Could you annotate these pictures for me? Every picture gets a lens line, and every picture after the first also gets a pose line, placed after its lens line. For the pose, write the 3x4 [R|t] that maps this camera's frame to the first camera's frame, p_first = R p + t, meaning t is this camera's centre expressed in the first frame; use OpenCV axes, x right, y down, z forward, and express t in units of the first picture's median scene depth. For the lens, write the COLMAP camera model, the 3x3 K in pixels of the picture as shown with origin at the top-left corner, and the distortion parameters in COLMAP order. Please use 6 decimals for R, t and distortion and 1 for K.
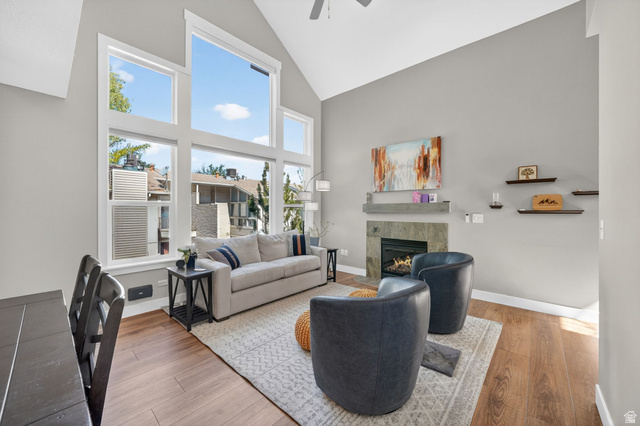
lens RADIAL K [[247.0, 0, 321.4], [0, 247.0, 210.5], [0, 0, 1]] dist [-0.007278, 0.000052]
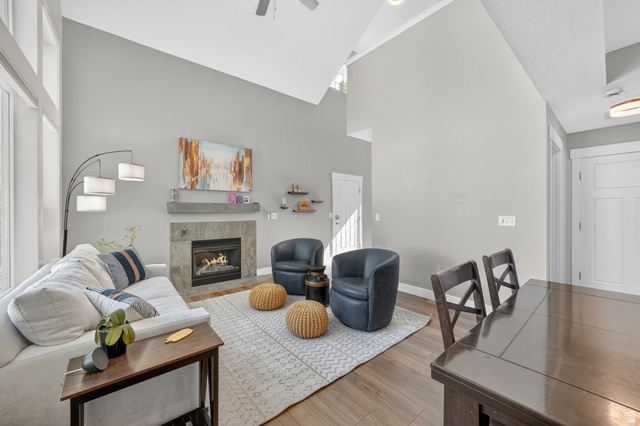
lens RADIAL K [[247.0, 0, 321.4], [0, 247.0, 210.5], [0, 0, 1]] dist [-0.007278, 0.000052]
pose [[0.145016, -0.001875, 0.989428, -0.623001], [-0.000262, 0.999998, 0.001933, -0.001282], [-0.989429, -0.000540, 0.145015, 0.446468]]
